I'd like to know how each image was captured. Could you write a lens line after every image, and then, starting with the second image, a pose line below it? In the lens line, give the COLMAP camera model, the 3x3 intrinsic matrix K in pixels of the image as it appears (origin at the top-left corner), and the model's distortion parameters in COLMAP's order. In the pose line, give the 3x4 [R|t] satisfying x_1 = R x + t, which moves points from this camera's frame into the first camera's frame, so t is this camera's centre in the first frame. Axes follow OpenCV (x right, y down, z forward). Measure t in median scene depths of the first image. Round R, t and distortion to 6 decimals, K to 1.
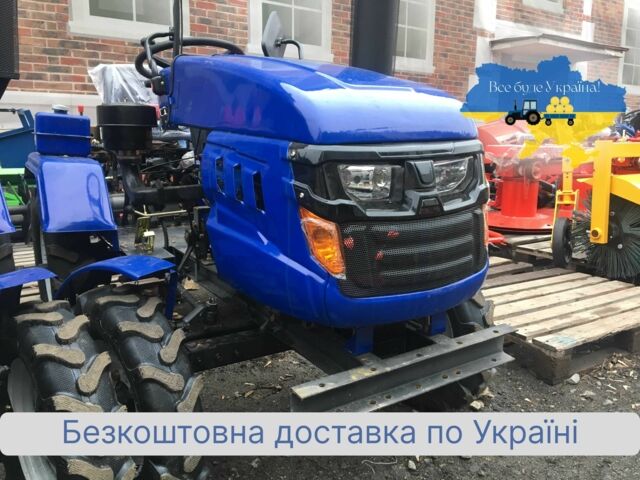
lens RADIAL K [[537.2, 0, 323.6], [0, 537.2, 238.4], [0, 0, 1]] dist [0.064300, -0.080679]
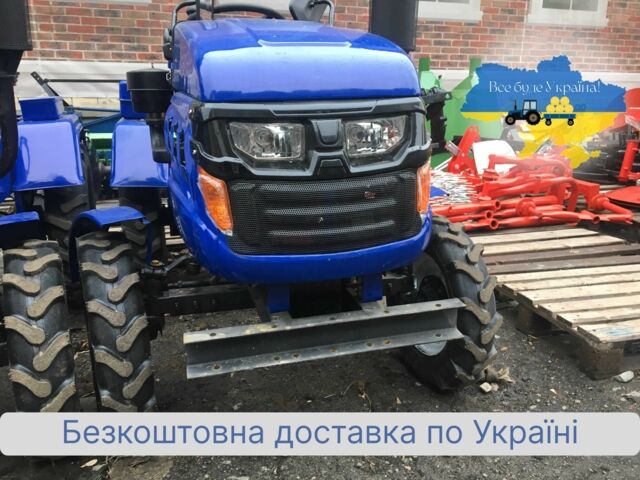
lens RADIAL K [[537.2, 0, 323.6], [0, 537.2, 238.4], [0, 0, 1]] dist [0.064300, -0.080679]
pose [[0.953075, 0.063966, -0.295899, 0.451407], [-0.046564, 0.996766, 0.065494, 0.005192], [0.299132, -0.048643, 0.952971, 0.062003]]
